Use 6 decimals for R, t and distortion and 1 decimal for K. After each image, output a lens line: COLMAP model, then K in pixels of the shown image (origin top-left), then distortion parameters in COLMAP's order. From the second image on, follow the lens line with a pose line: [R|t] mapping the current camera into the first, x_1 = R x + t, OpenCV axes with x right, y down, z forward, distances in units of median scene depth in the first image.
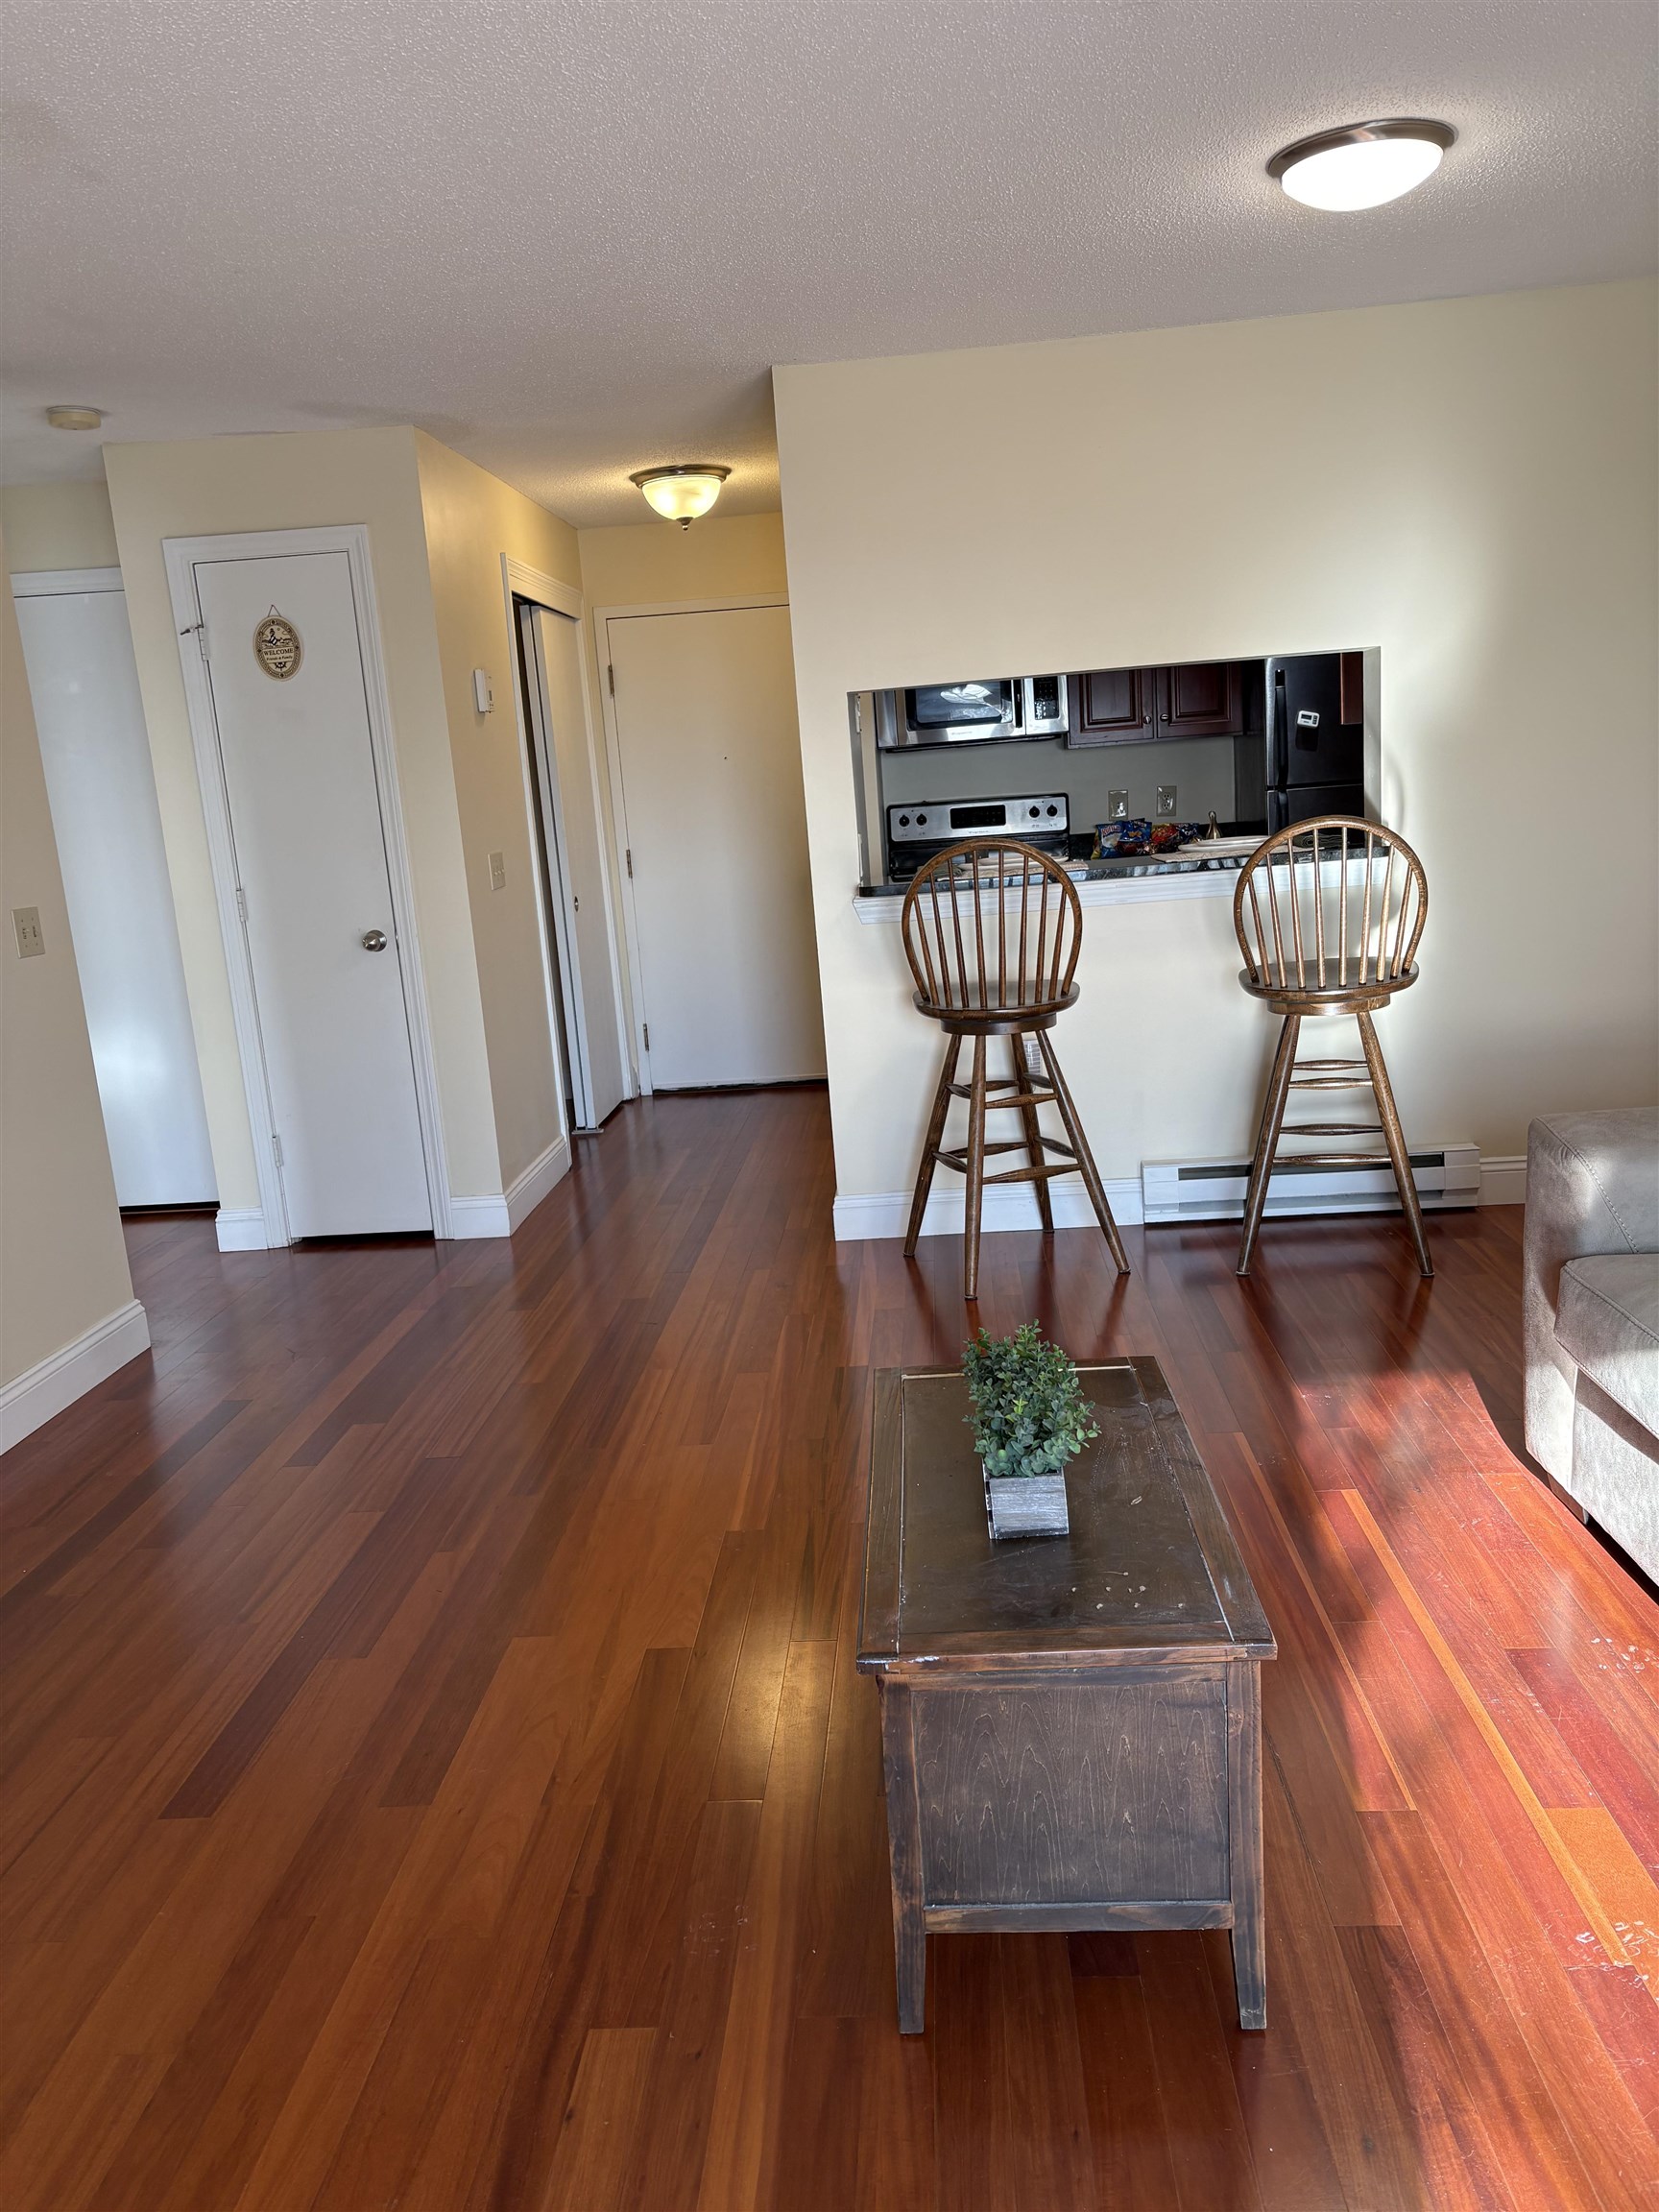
lens RADIAL K [[1668.8, 0, 829.5], [0, 1668.8, 1106.0], [0, 0, 1]] dist [0.014902, 0.000818]
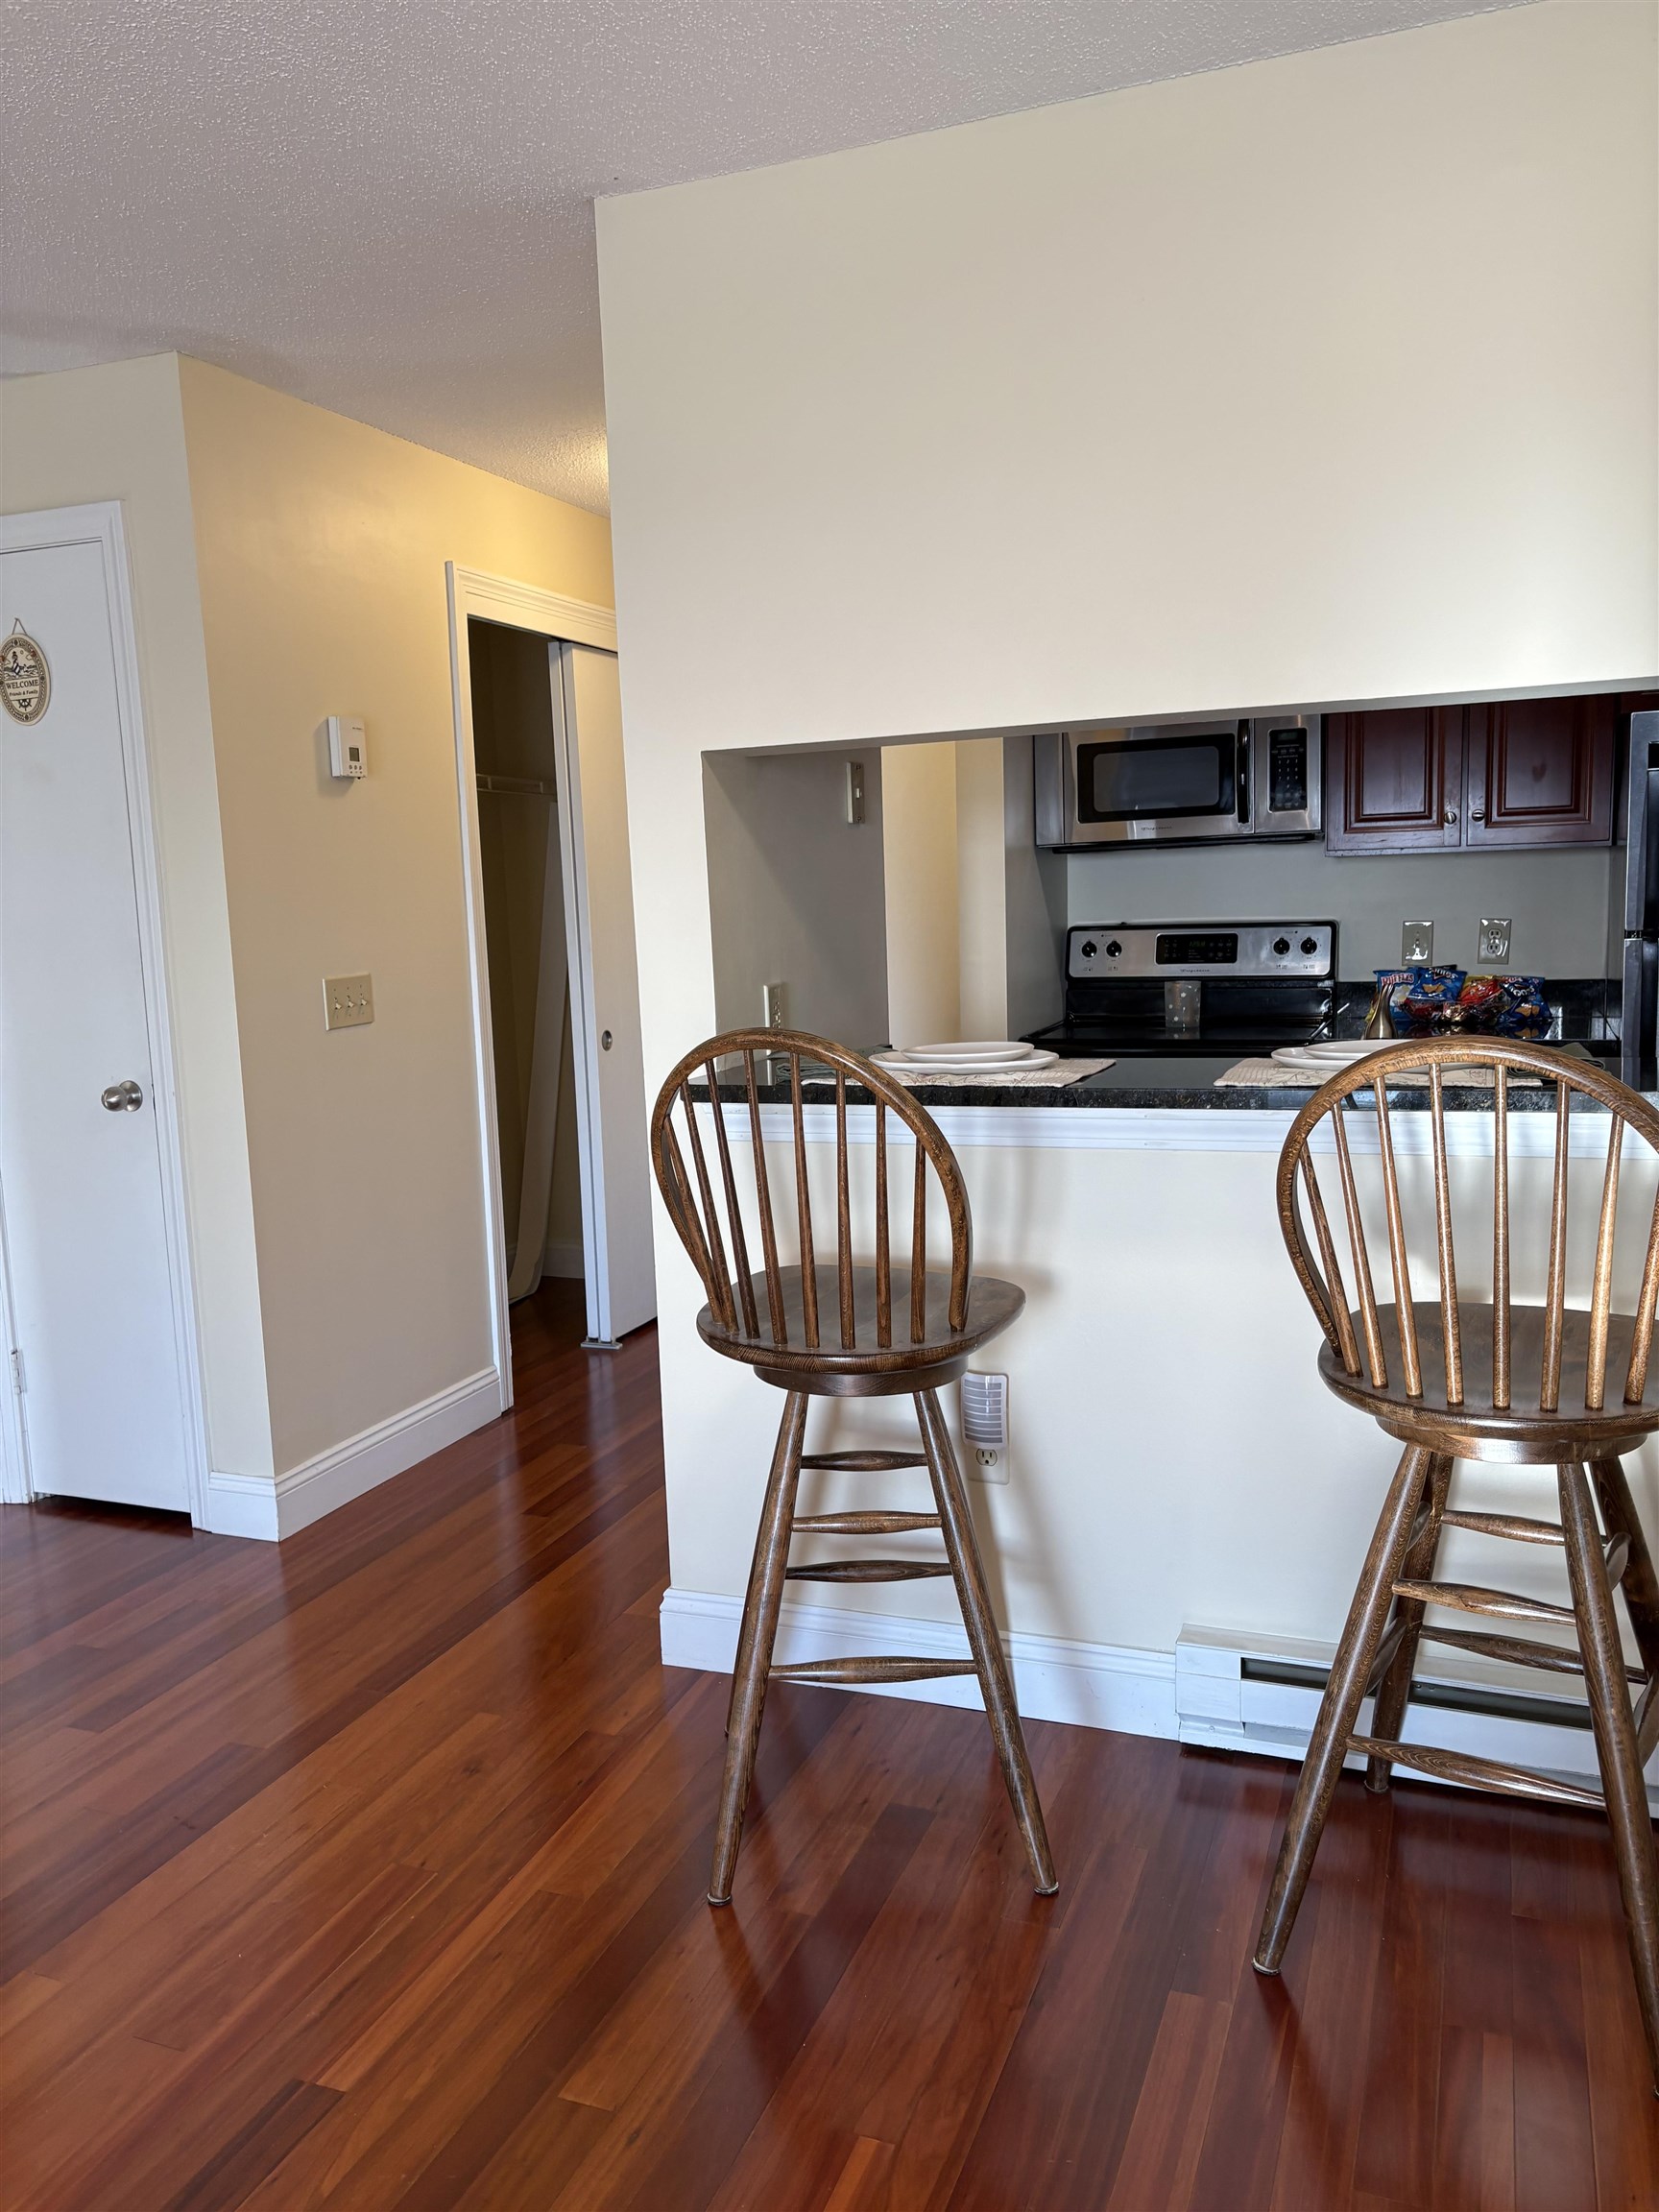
lens RADIAL K [[1690.0, 0, 829.5], [0, 1690.0, 1106.0], [0, 0, 1]] dist [-0.000170, 0.000169]
pose [[0.953313, 0.081253, -0.290848, 0.199508], [-0.095108, 0.994893, -0.033796, -0.092980], [0.286616, 0.059880, 0.956172, 0.386735]]
